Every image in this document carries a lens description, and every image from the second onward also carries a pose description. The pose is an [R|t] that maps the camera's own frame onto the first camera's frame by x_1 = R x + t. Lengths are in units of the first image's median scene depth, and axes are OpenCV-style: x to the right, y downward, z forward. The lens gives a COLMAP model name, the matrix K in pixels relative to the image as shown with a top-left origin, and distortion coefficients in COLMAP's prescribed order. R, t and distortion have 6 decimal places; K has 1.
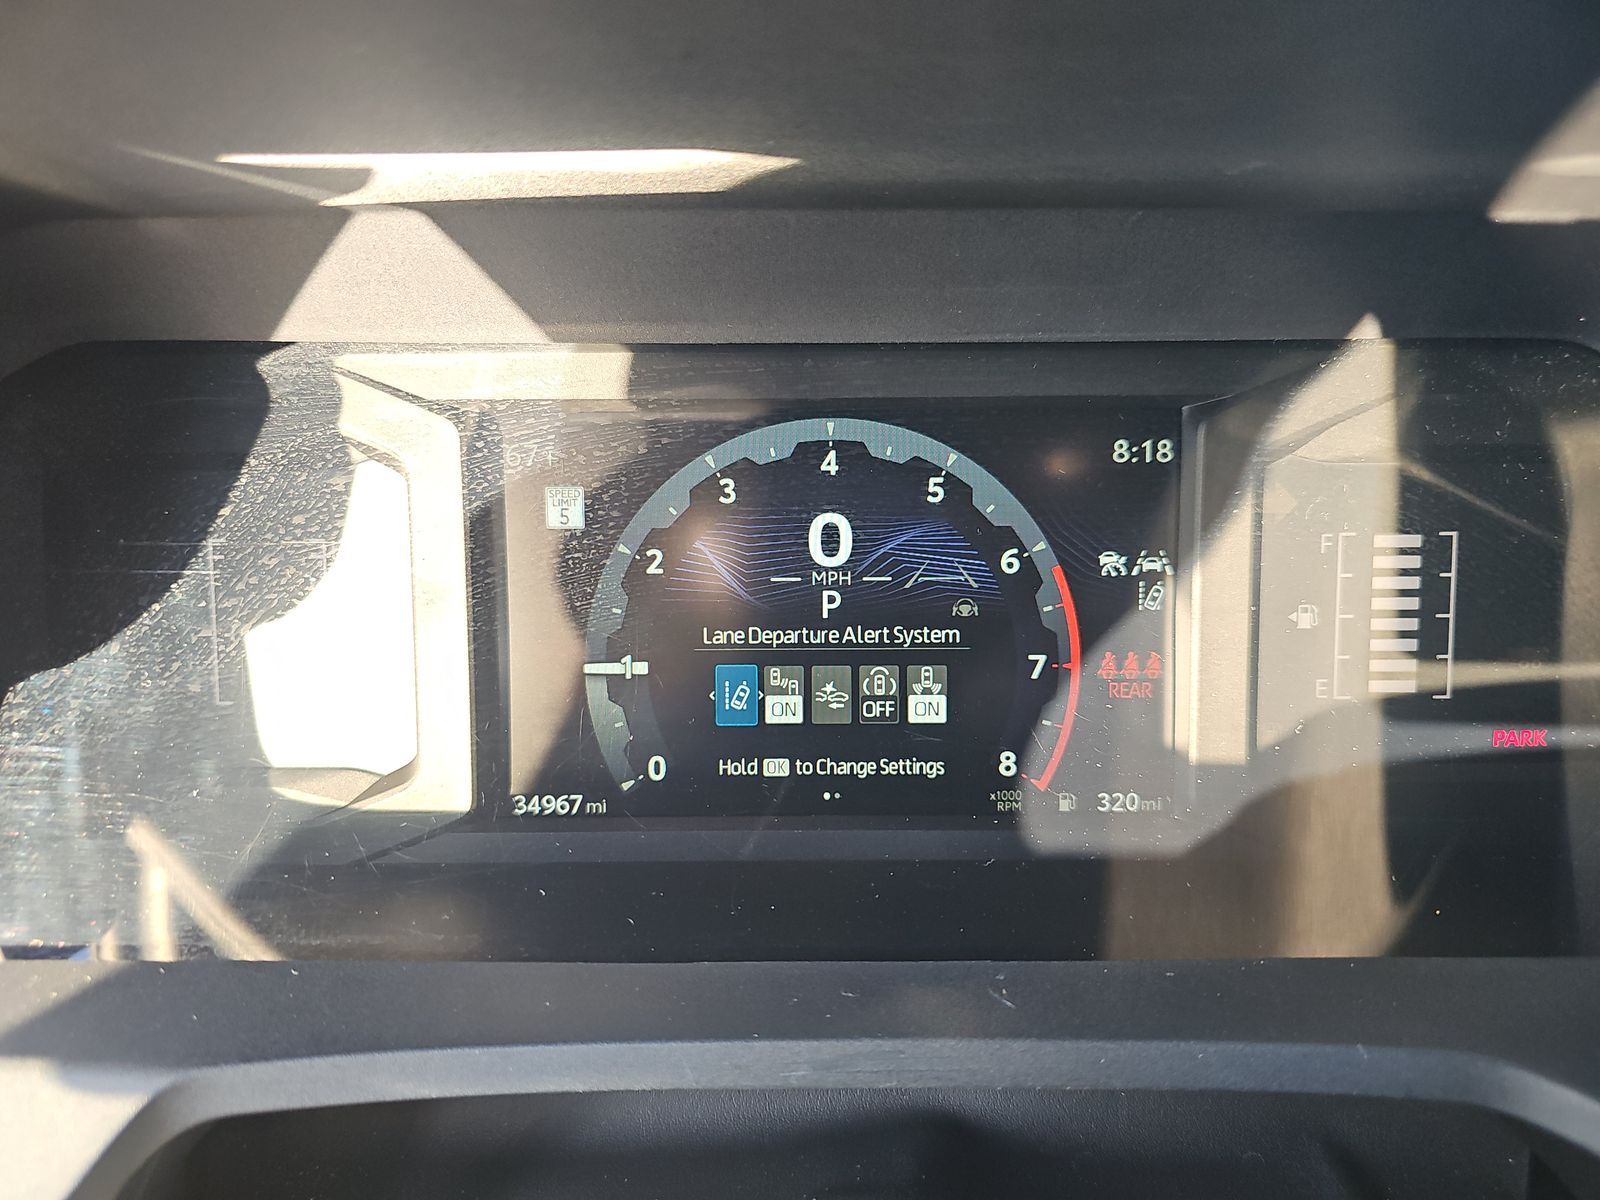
lens RADIAL K [[1055.8, 0, 799.4], [0, 1055.8, 600.9], [0, 0, 1]] dist [0.011730, 0.000790]
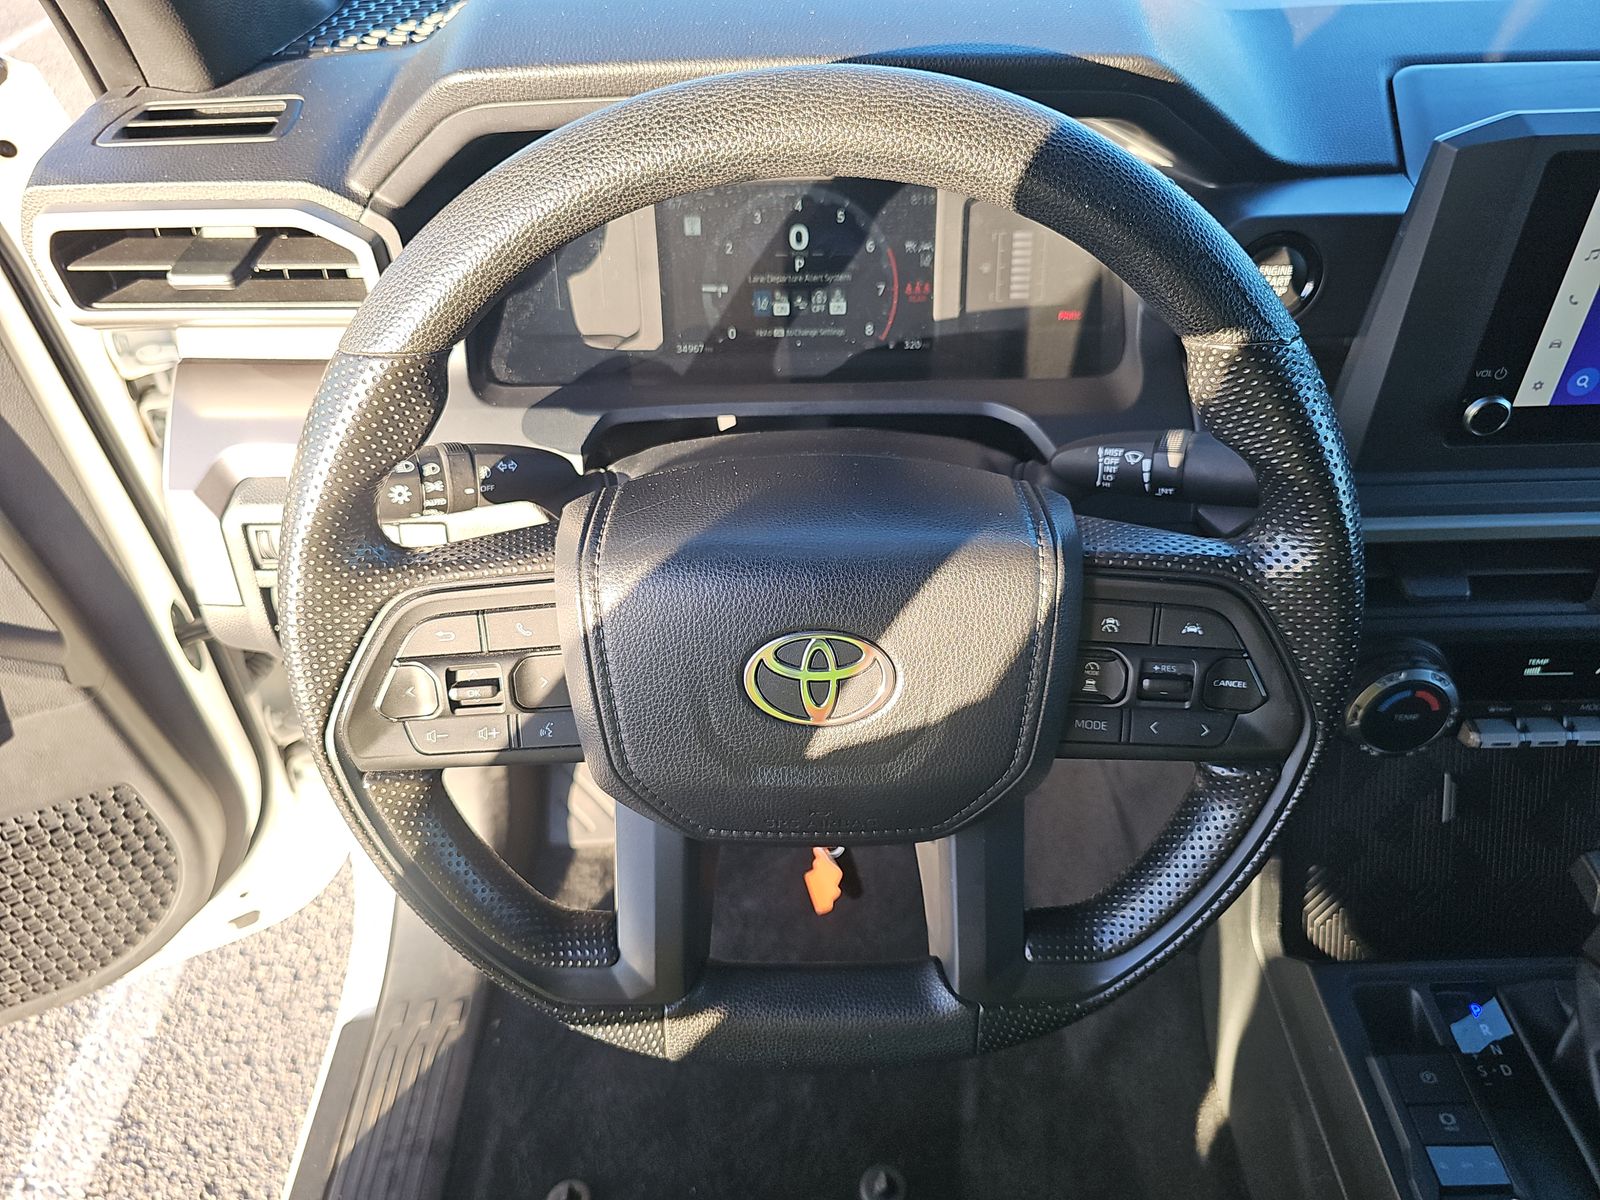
lens RADIAL K [[1055.8, 0, 794.6], [0, 1055.8, 601.8], [0, 0, 1]] dist [0.011730, 0.000790]
pose [[0.999910, -0.011874, -0.006255, 0.024913], [0.013231, 0.950278, 0.311121, -0.017622], [0.002250, -0.311176, 0.950350, -1.631236]]
